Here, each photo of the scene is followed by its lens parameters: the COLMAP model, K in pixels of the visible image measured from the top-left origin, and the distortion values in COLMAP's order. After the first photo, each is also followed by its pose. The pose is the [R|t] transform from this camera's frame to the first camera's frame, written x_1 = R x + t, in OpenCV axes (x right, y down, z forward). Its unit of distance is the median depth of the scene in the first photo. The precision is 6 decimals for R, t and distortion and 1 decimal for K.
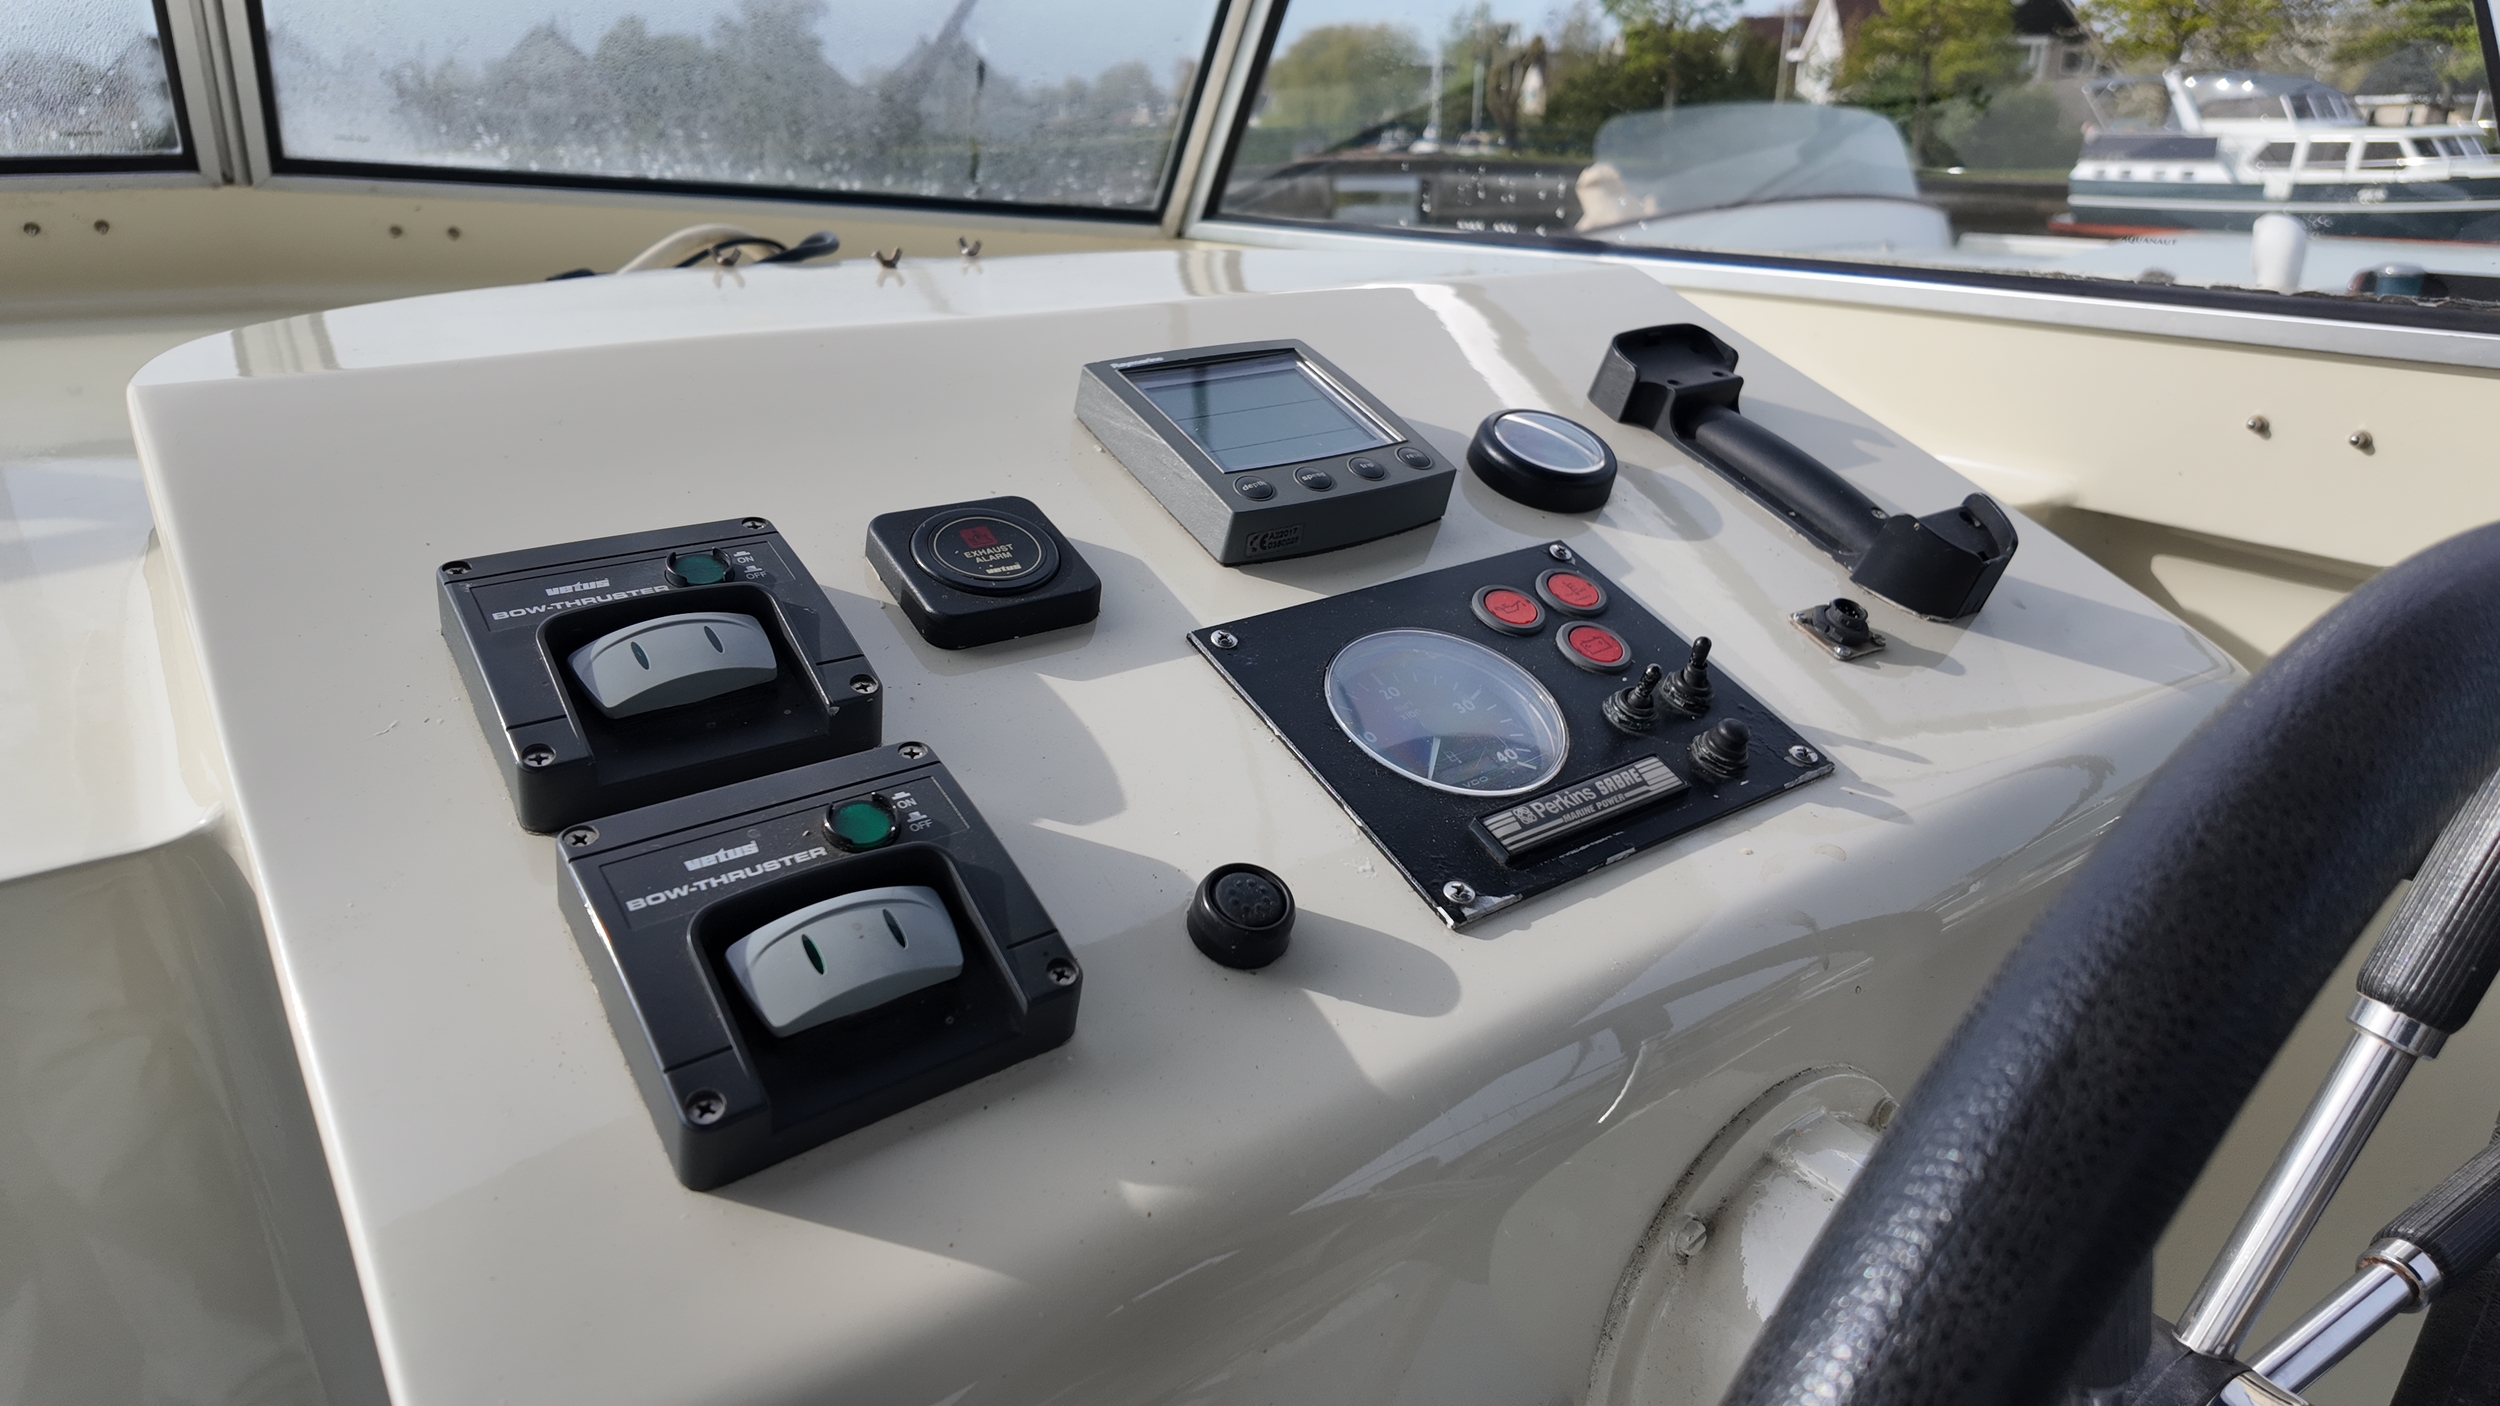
lens RADIAL K [[1524.1, 0, 1250.0], [0, 1524.1, 703.0], [0, 0, 1]] dist [-0.000888, -0.003188]
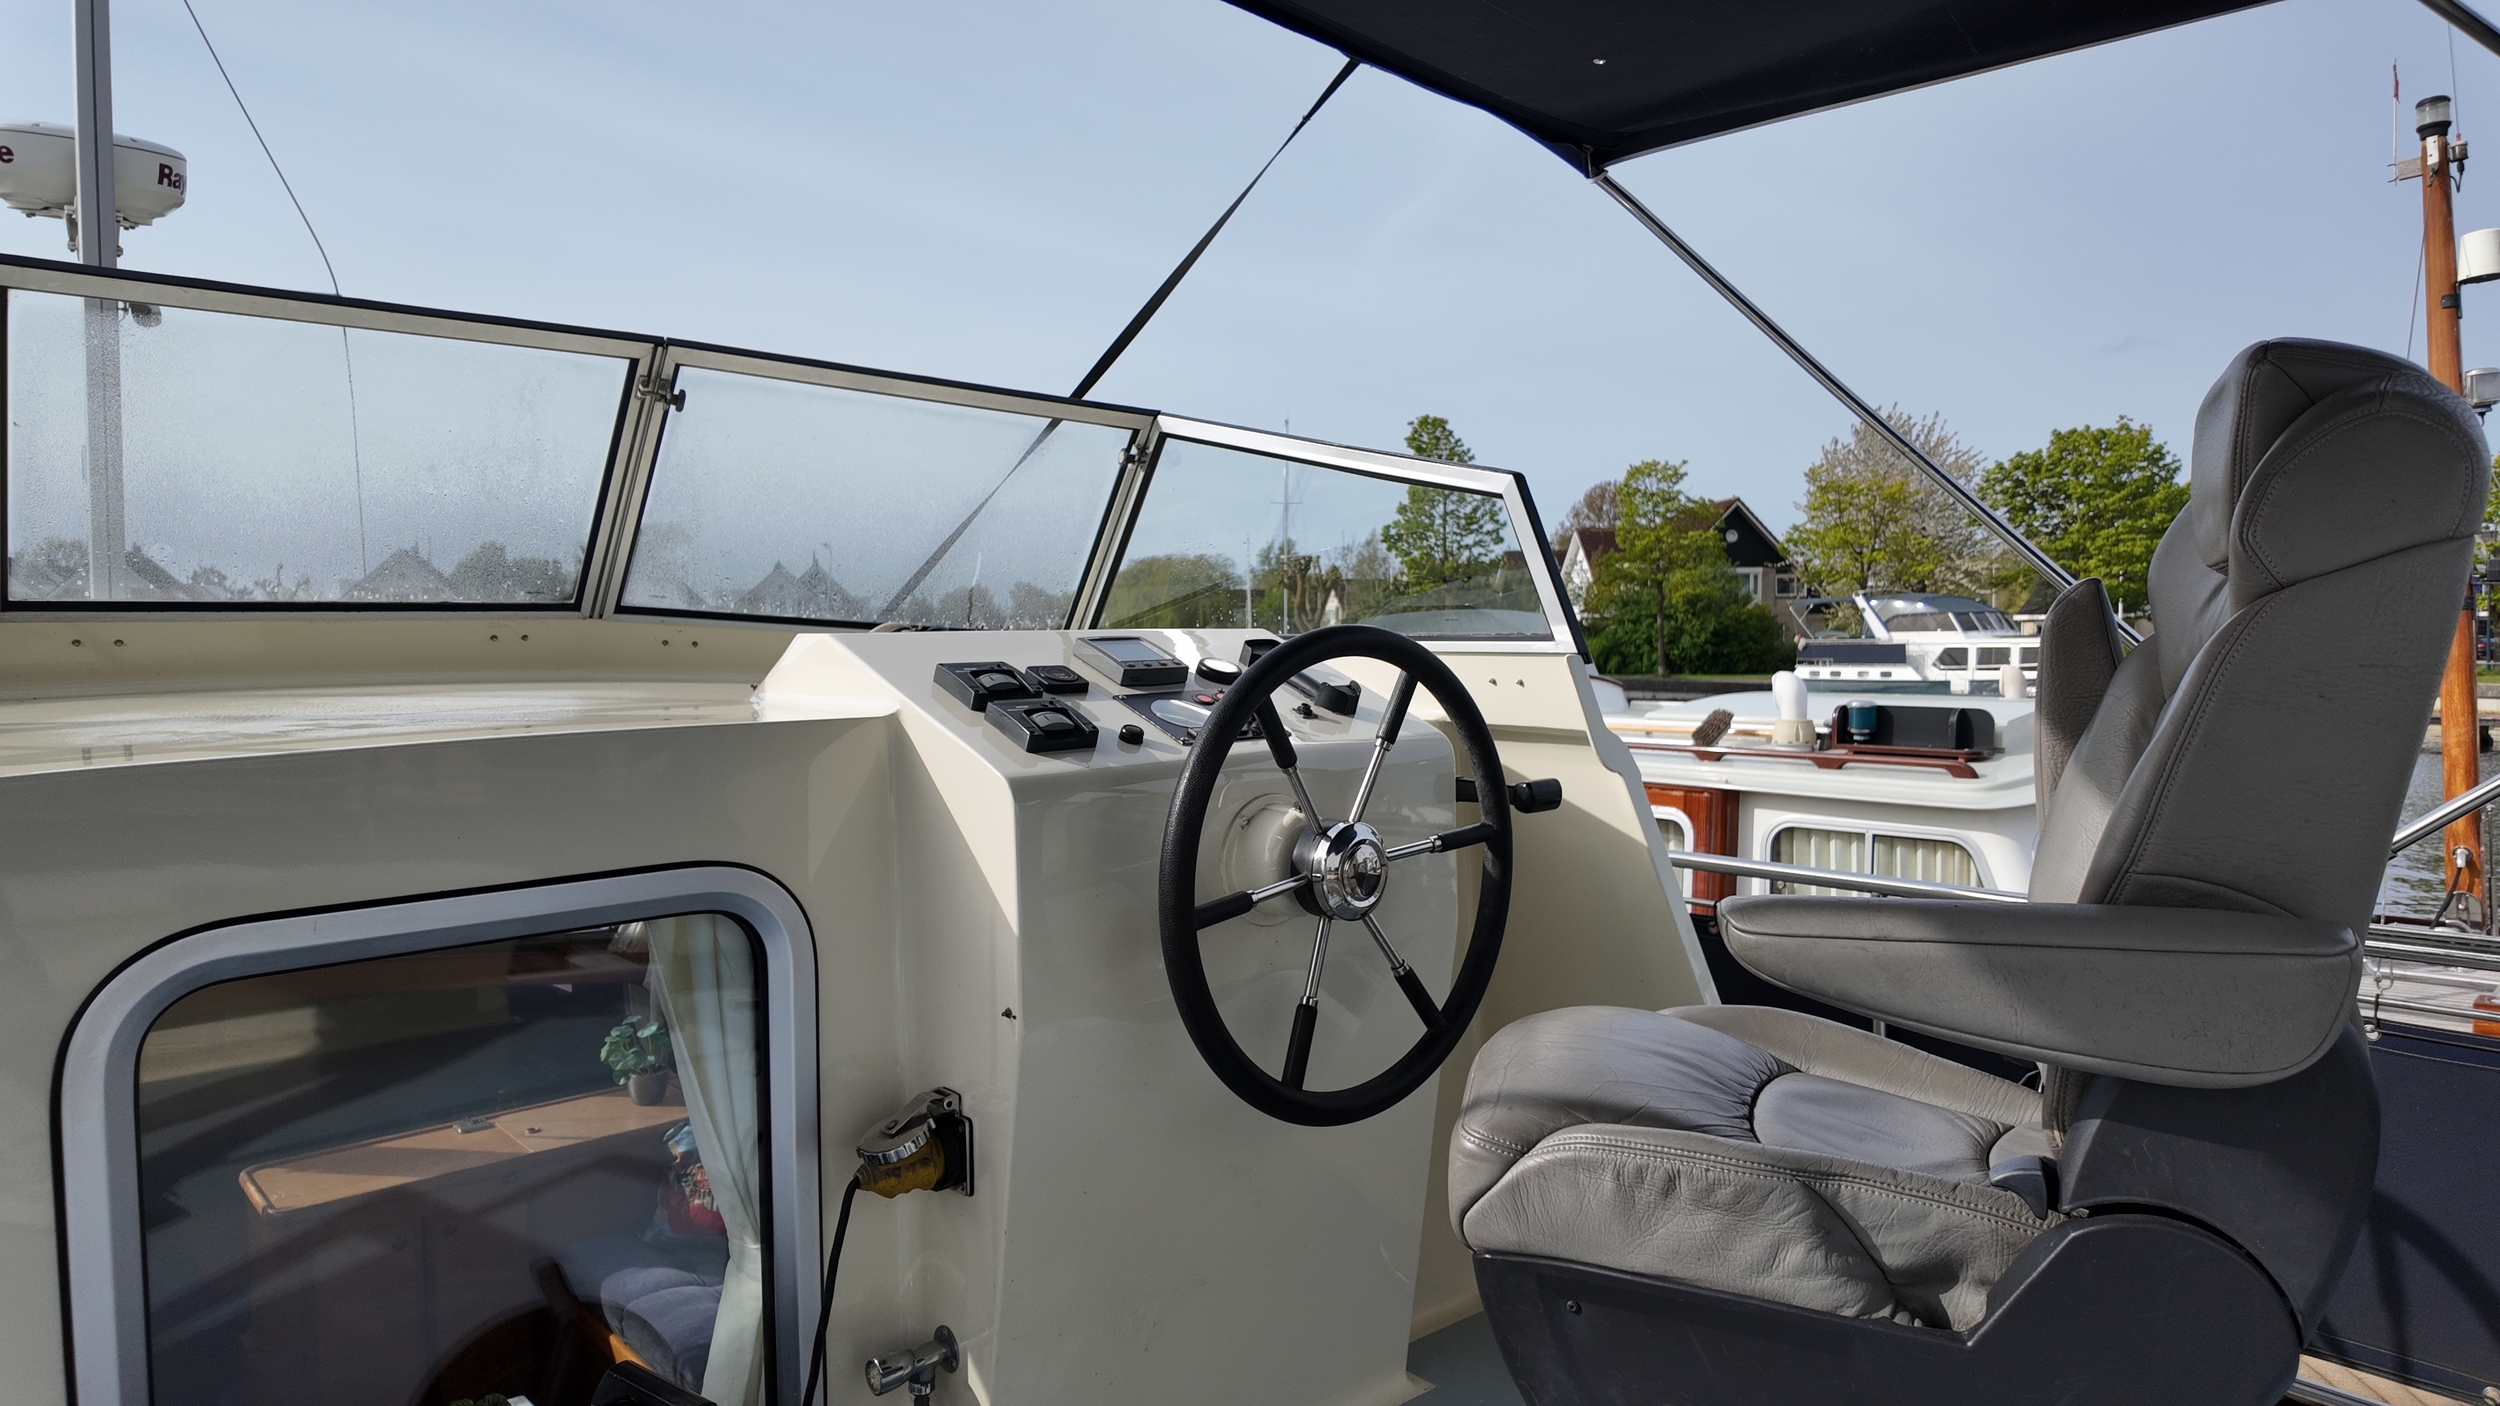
lens RADIAL K [[1459.1, 0, 1249.2], [0, 1459.1, 696.5], [0, 0, 1]] dist [0.106892, -0.142945]
pose [[0.993877, -0.005227, 0.110365, -0.083967], [0.040081, 0.947896, -0.316050, 0.885683], [-0.102963, 0.318538, 0.942302, -1.933151]]
